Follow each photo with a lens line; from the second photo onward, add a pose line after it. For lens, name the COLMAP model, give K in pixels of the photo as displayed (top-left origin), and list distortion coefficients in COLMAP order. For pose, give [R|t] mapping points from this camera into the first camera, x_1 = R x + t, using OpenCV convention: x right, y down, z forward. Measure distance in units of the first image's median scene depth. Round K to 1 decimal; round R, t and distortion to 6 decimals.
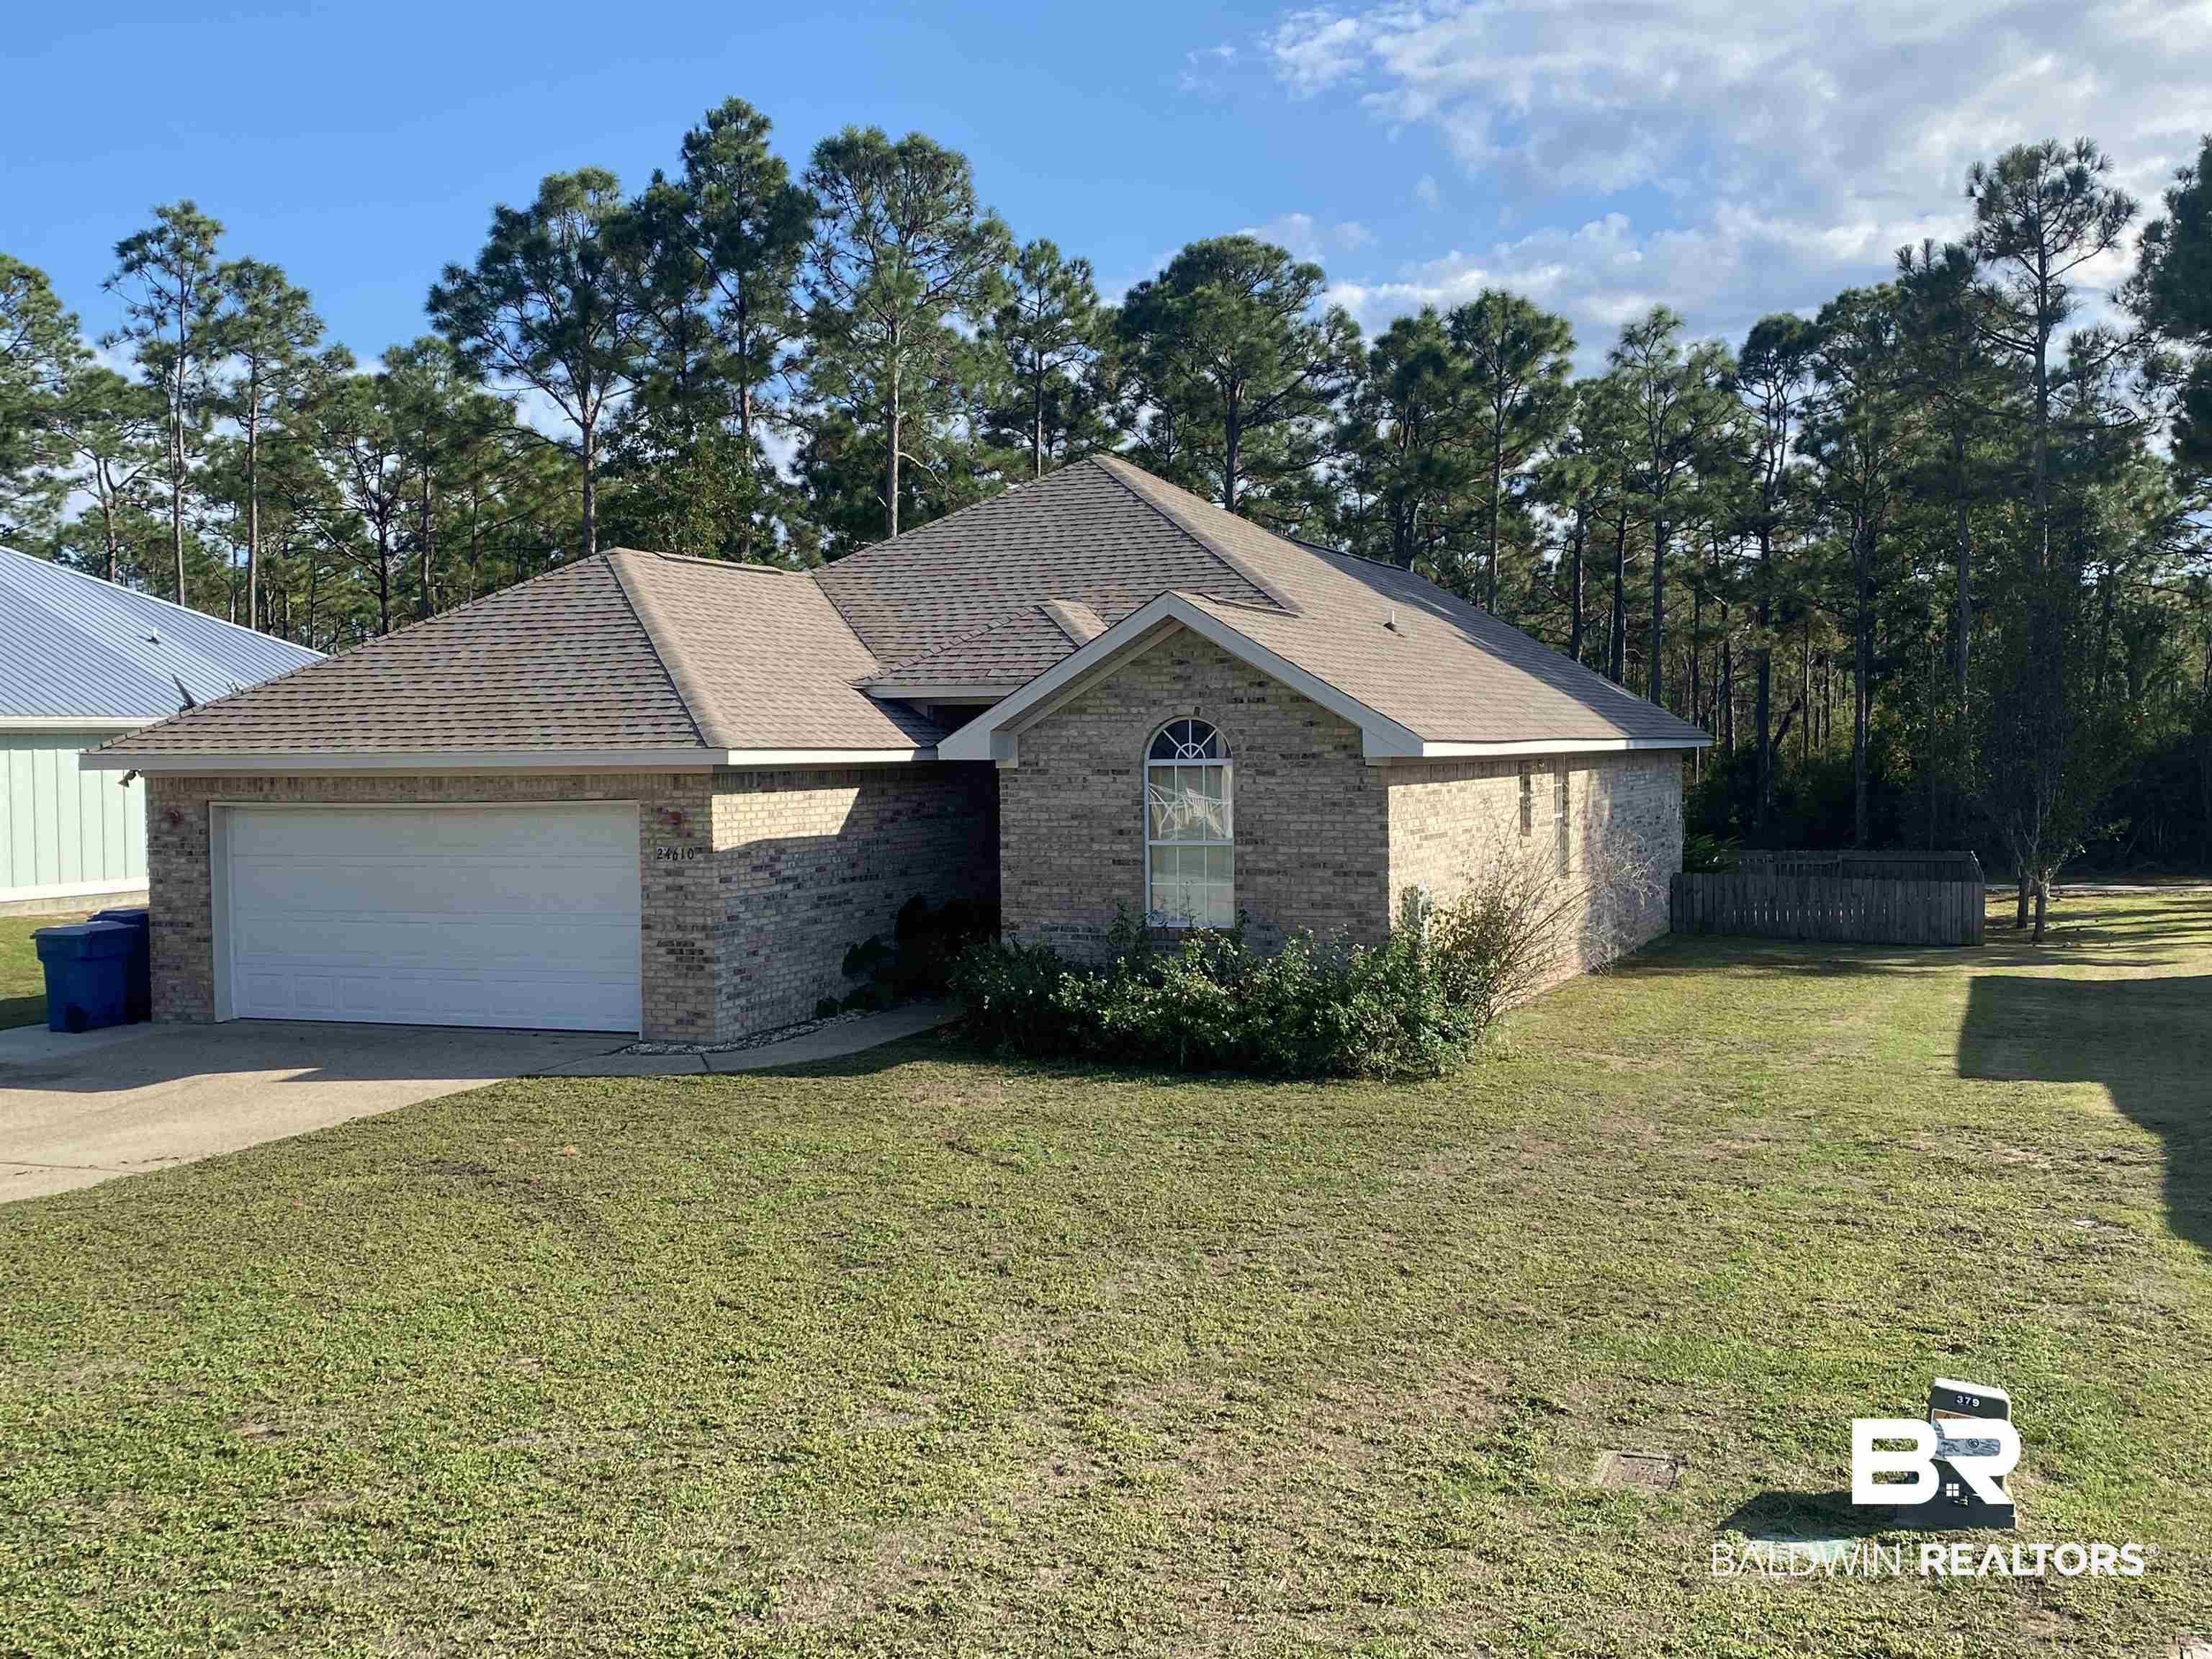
lens RADIAL K [[2375.3, 0, 1100.9], [0, 2375.3, 828.7], [0, 0, 1]] dist [0.094431, 0.000000]
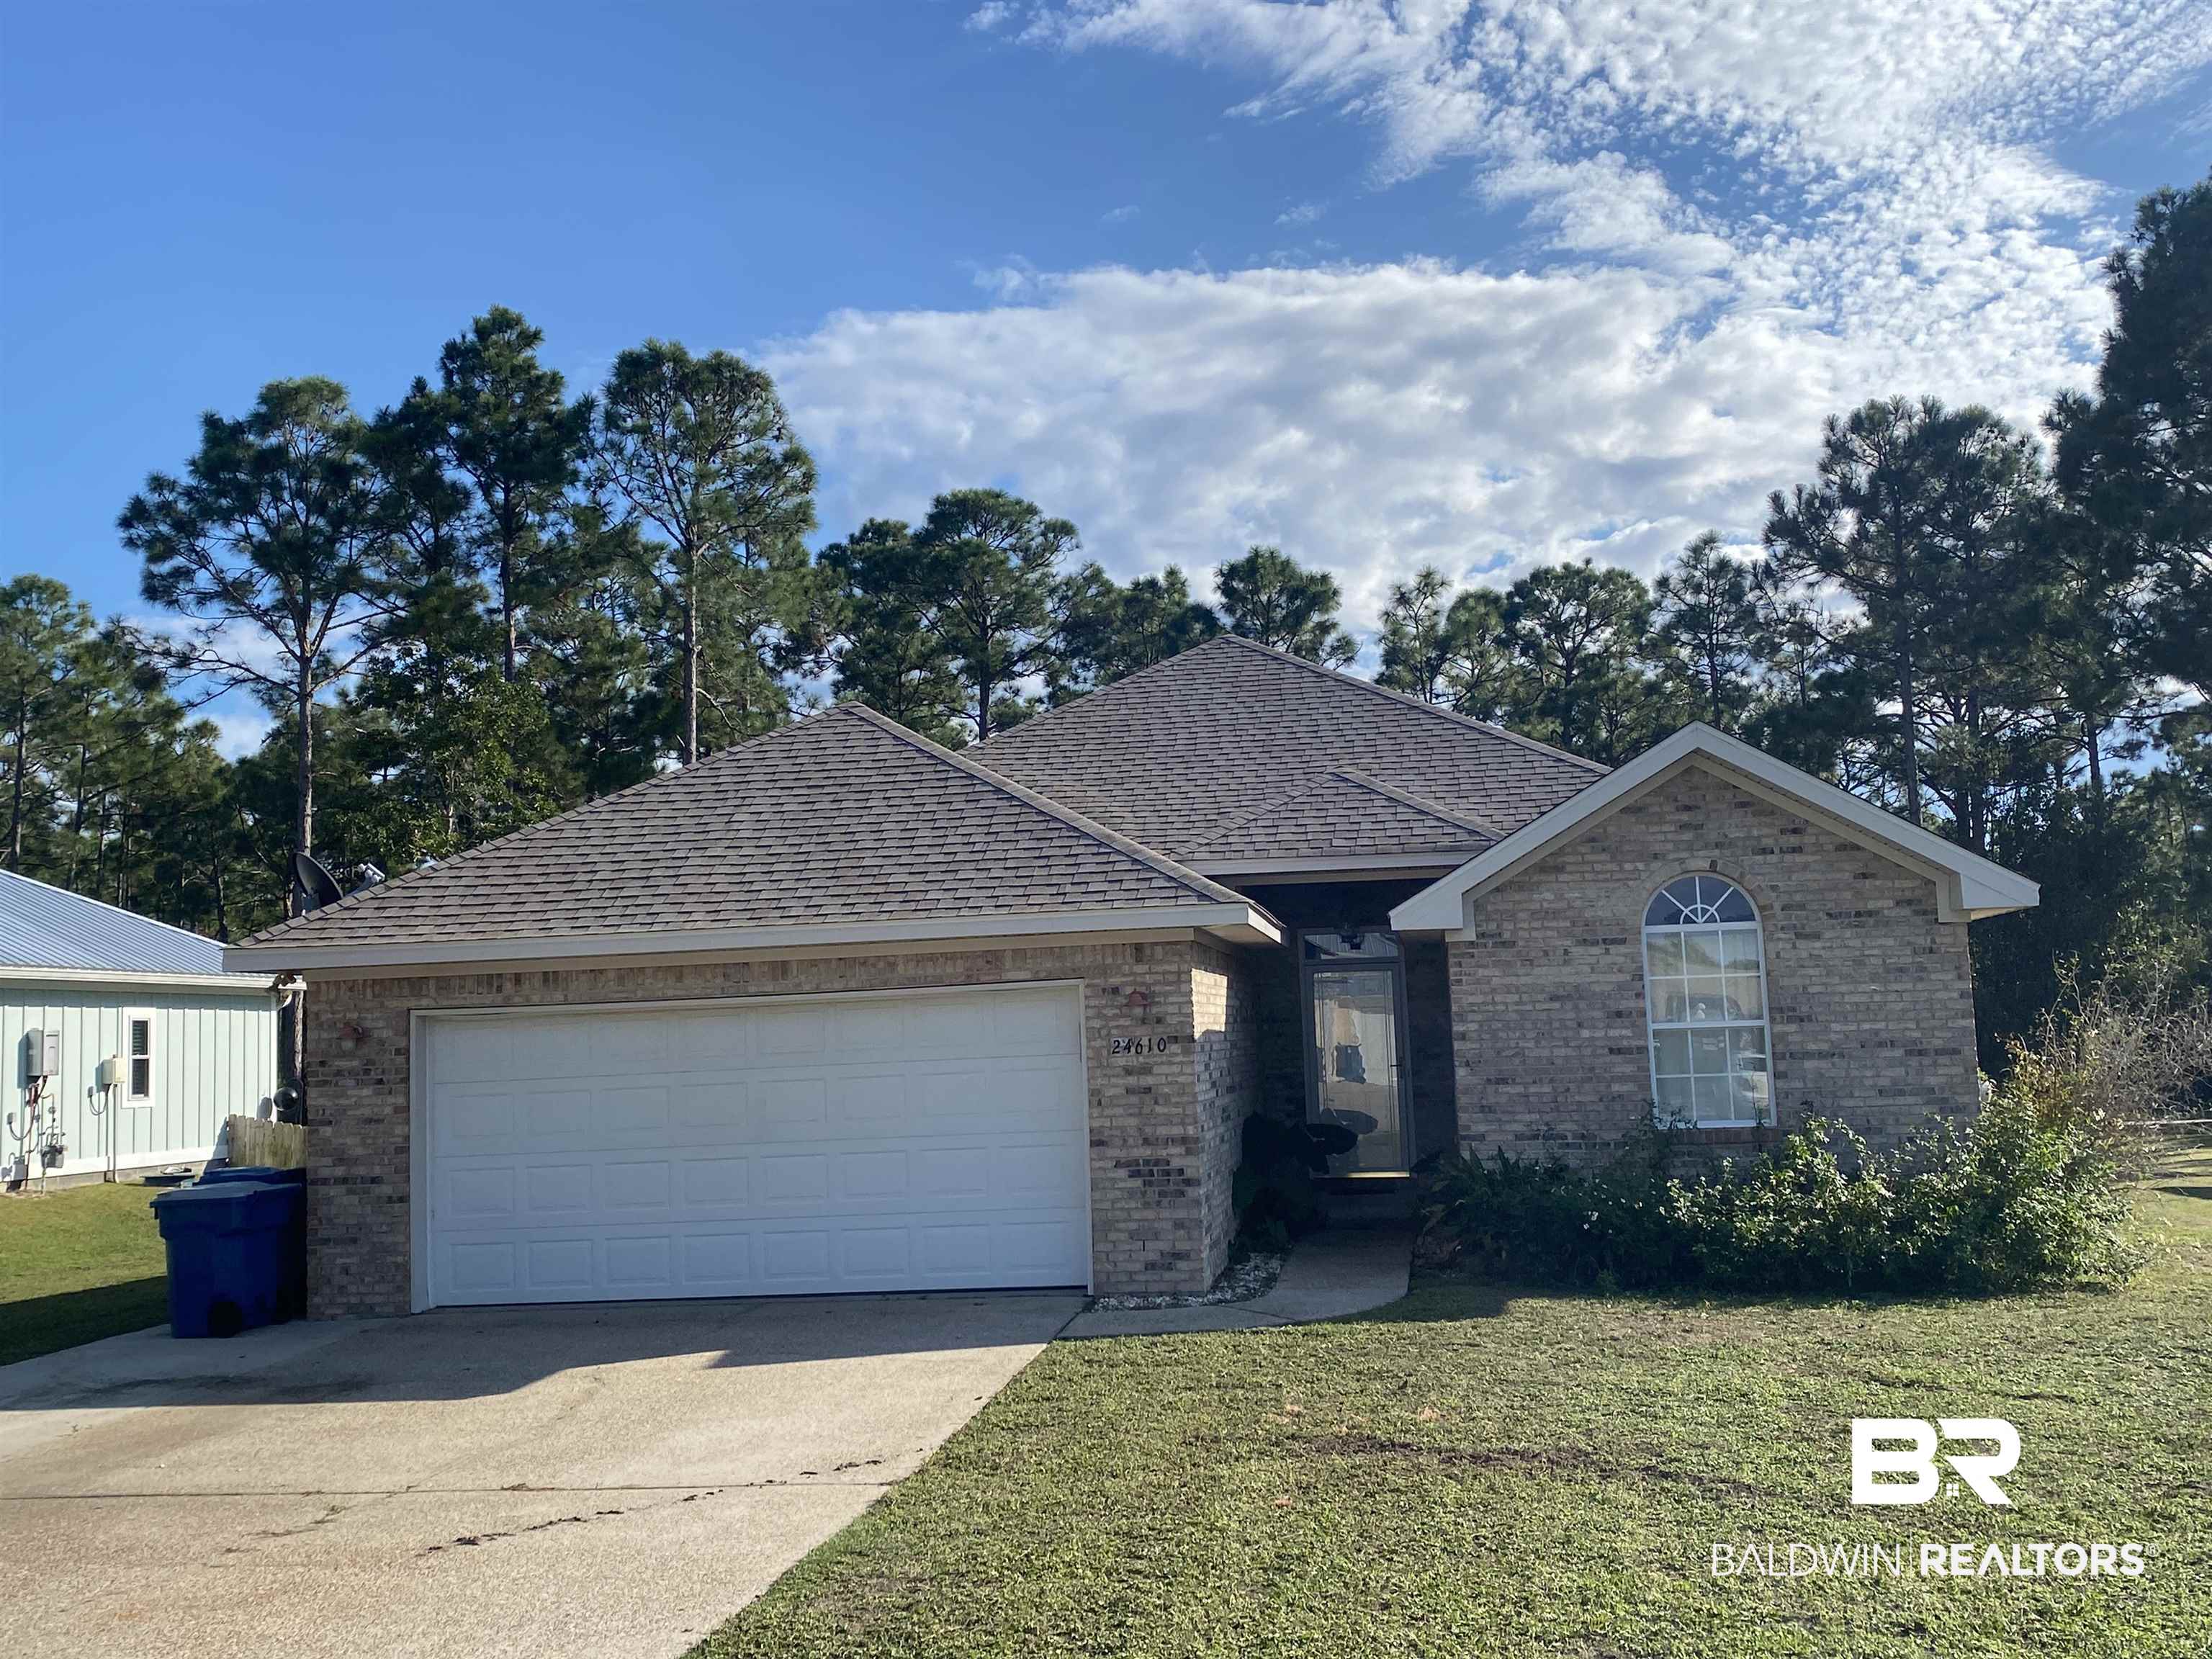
lens RADIAL K [[2375.3, 0, 1107.8], [0, 2375.3, 812.9], [0, 0, 1]] dist [0.094431, 0.000000]
pose [[0.968290, 0.001359, 0.249823, -0.354044], [0.034025, 0.989950, -0.137263, 0.038257], [-0.247499, 0.141411, 0.958513, 0.228180]]
